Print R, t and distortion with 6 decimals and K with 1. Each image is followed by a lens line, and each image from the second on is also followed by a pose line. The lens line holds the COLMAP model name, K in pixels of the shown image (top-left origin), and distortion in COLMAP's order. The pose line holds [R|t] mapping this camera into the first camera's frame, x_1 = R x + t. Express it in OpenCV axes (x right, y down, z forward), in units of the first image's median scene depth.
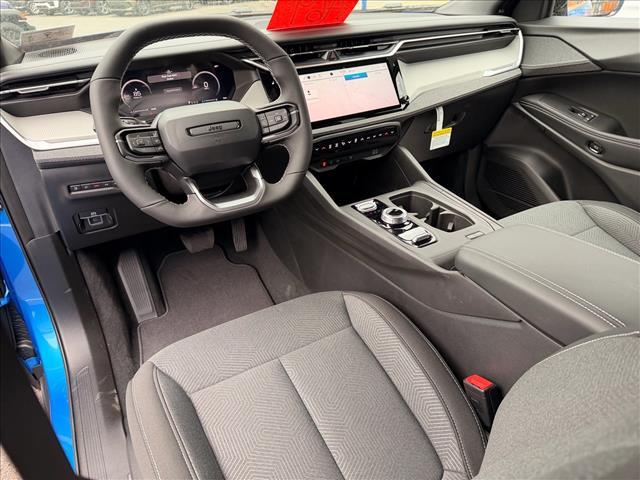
lens RADIAL K [[466.8, 0, 320.3], [0, 466.8, 254.1], [0, 0, 1]] dist [0.001065, -0.002996]
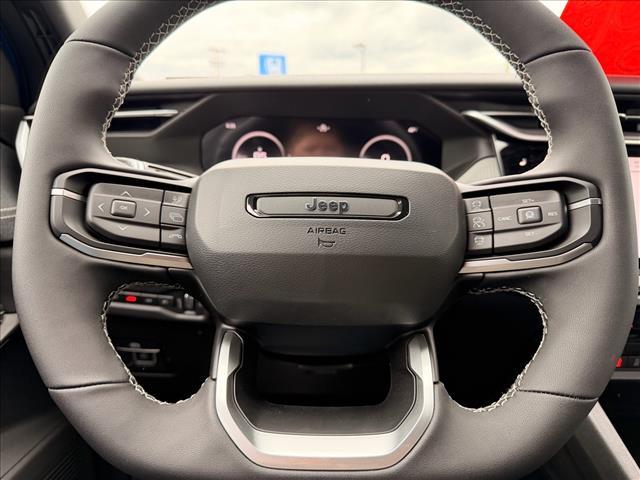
lens RADIAL K [[466.8, 0, 320.3], [0, 466.8, 254.1], [0, 0, 1]] dist [0.001065, -0.002996]
pose [[0.877169, 0.163061, -0.451648, -0.065603], [-0.285464, 0.933401, -0.217424, -0.151437], [0.386115, 0.319646, 0.865298, 0.668738]]
